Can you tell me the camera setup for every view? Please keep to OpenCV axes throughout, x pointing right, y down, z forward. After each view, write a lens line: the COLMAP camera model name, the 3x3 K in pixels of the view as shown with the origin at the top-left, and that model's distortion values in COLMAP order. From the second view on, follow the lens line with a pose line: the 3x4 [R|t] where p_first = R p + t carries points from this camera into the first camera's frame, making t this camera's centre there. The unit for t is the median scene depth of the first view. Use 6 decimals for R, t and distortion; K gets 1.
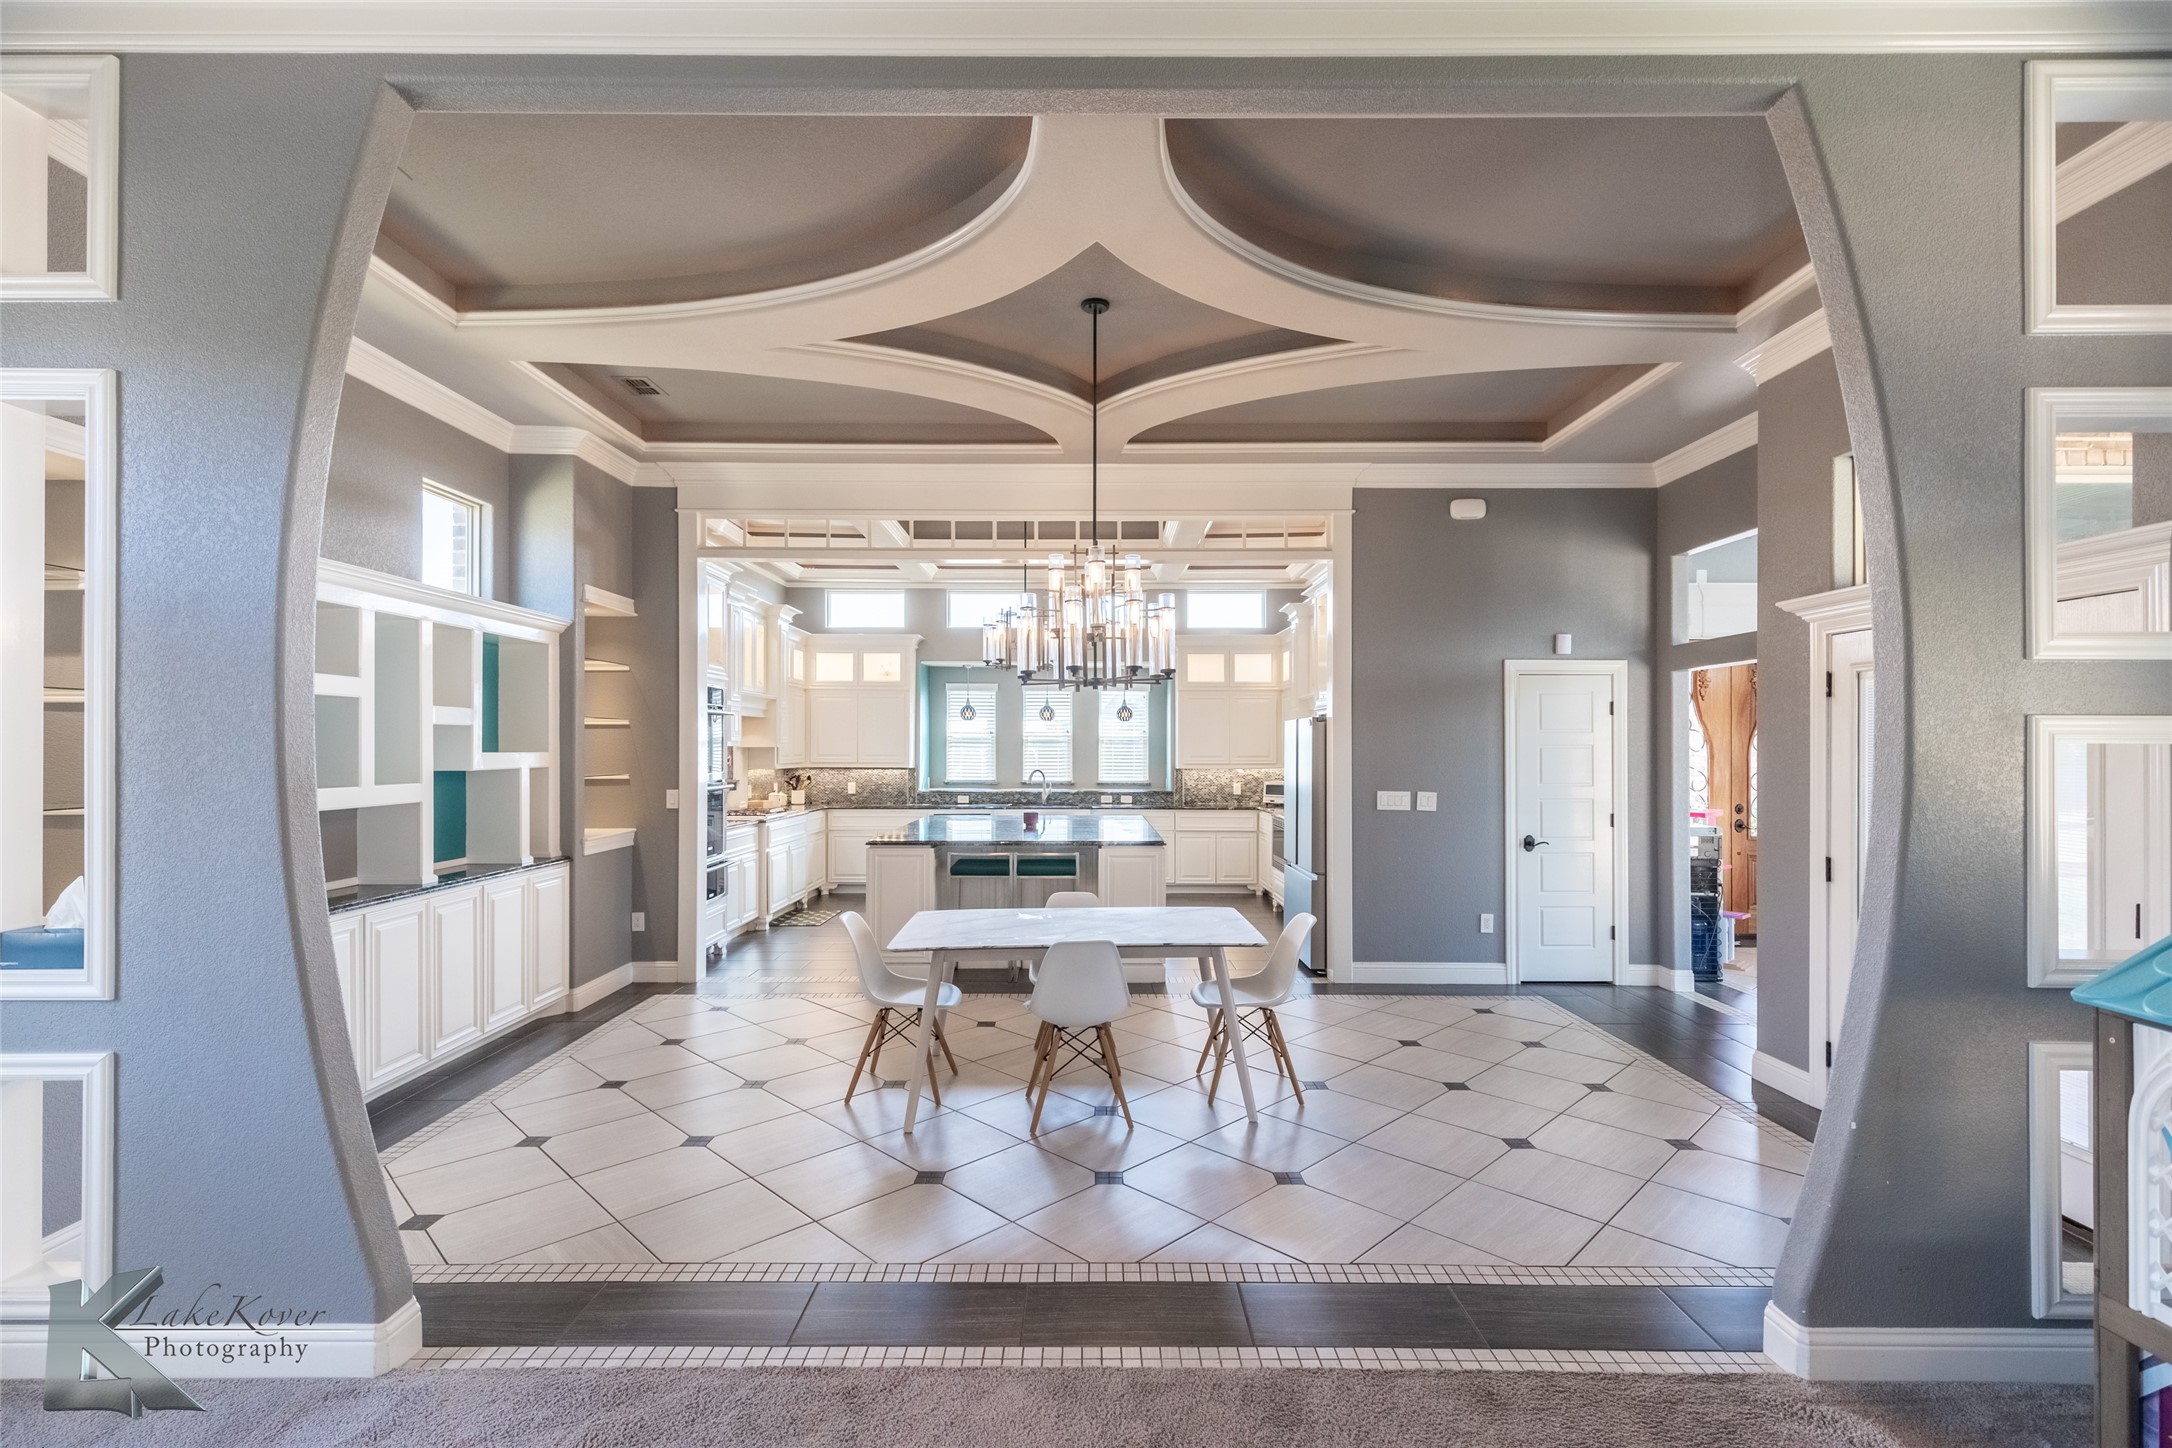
lens RADIAL K [[978.6, 0, 1085.5], [0, 978.6, 738.8], [0, 0, 1]] dist [0.002126, 0.000207]
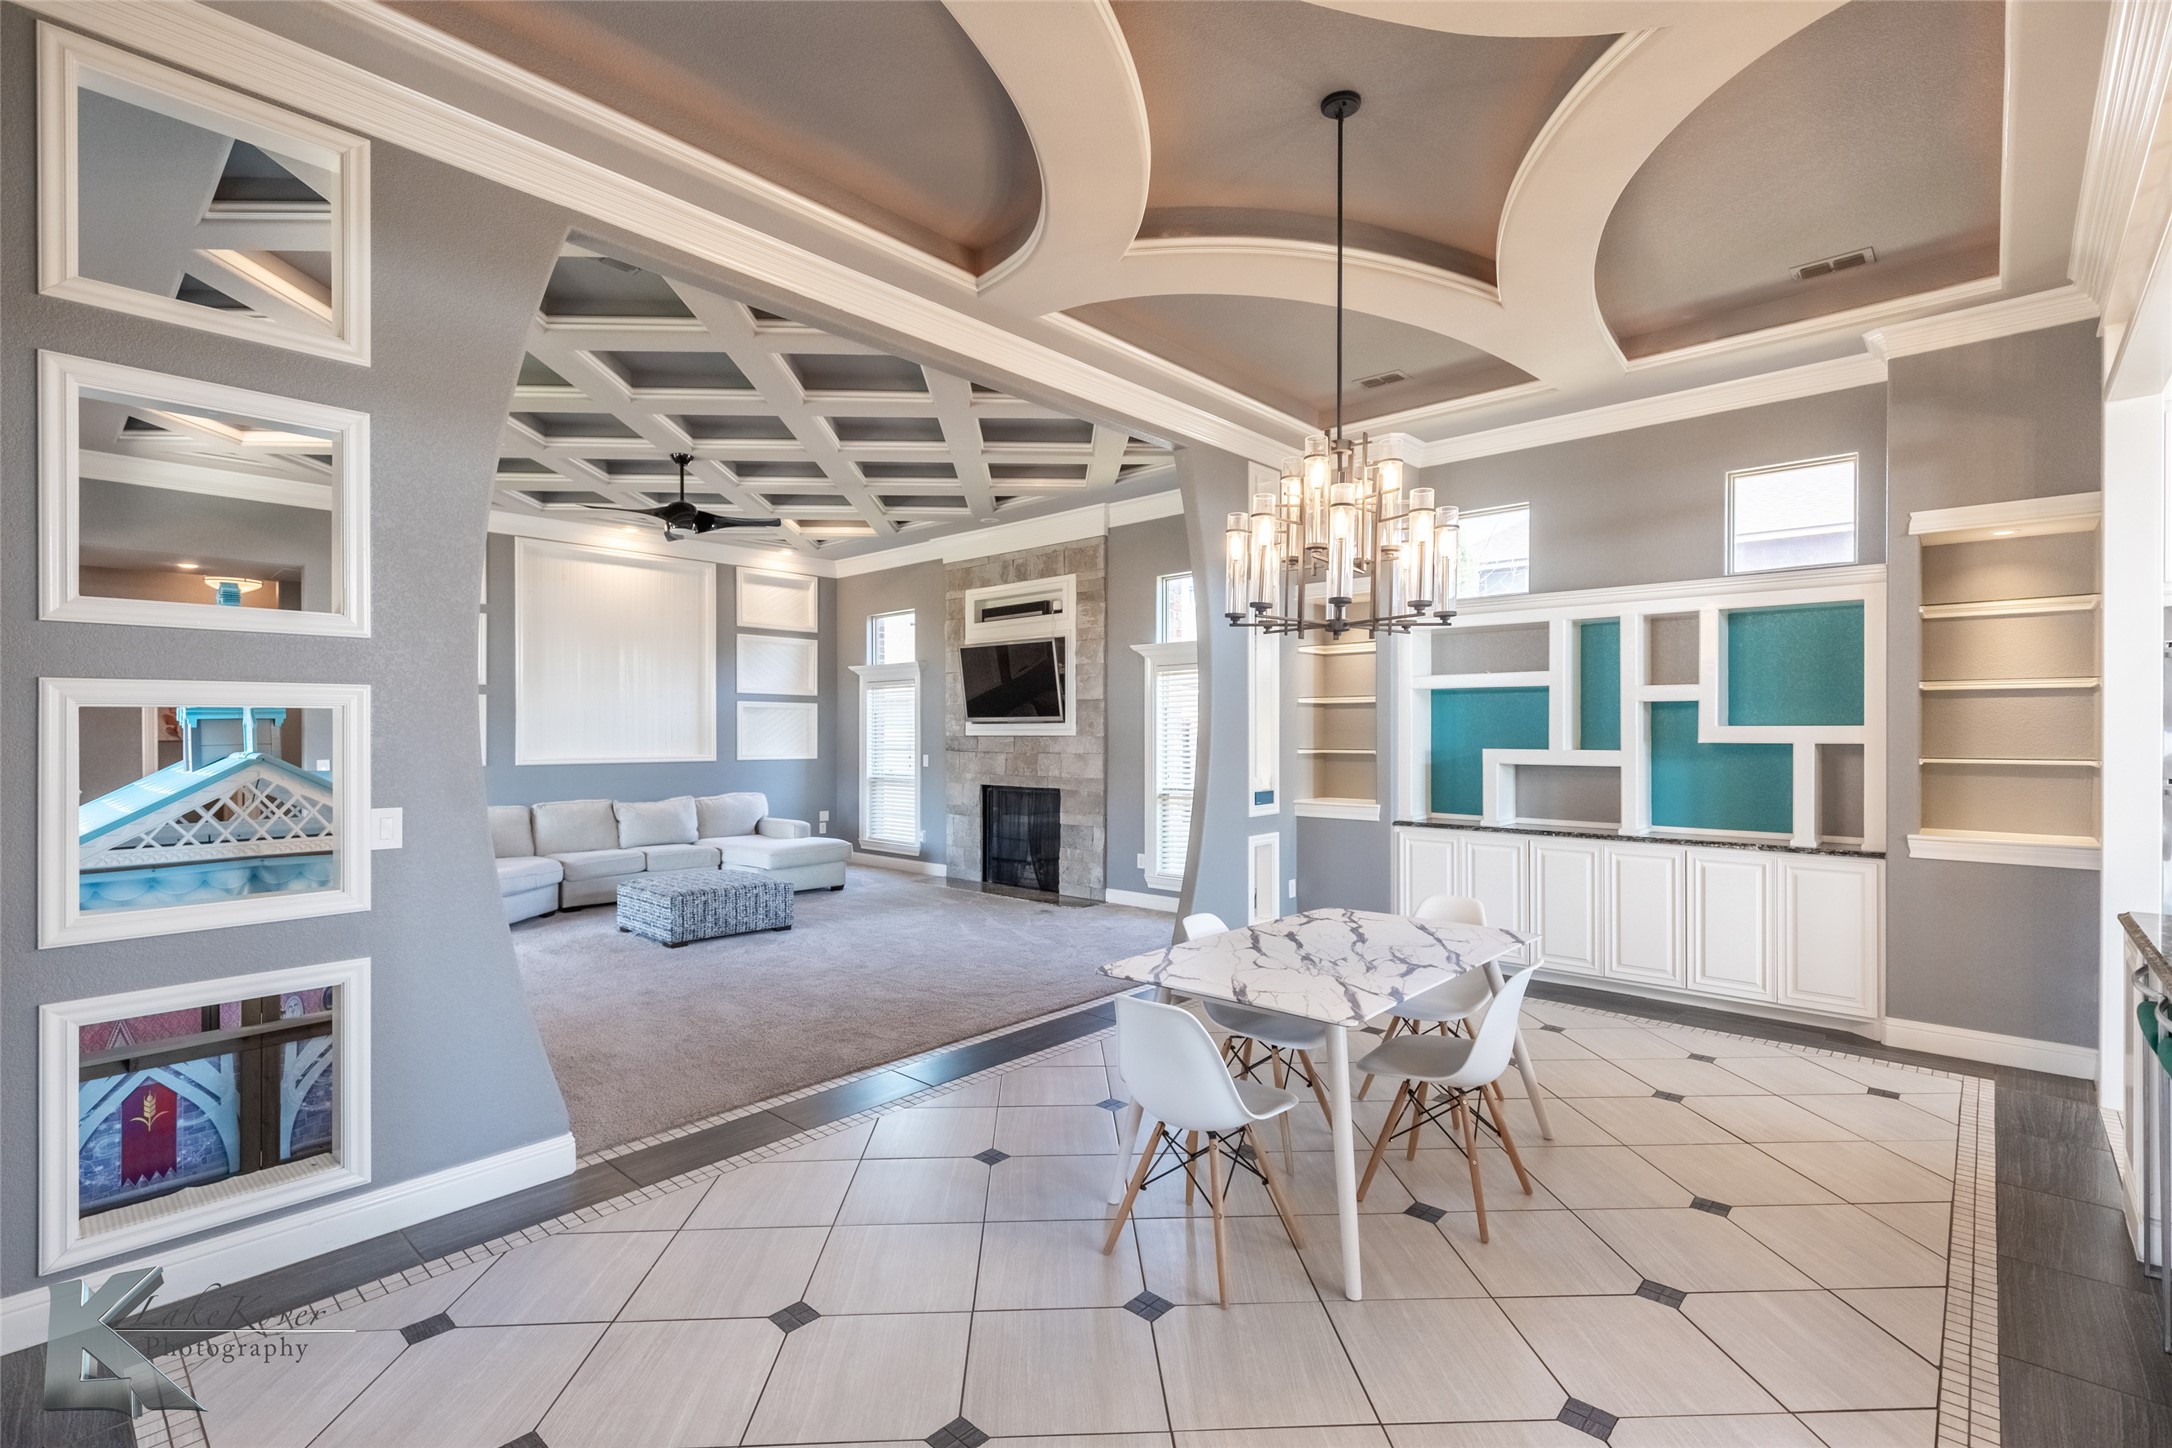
lens RADIAL K [[978.6, 0, 1085.5], [0, 978.6, 738.8], [0, 0, 1]] dist [0.002126, 0.000207]
pose [[-0.672344, 0.002185, -0.740236, 1.116970], [0.001165, 0.999998, 0.001893, 0.042881], [0.740238, 0.000411, -0.672345, 2.226808]]
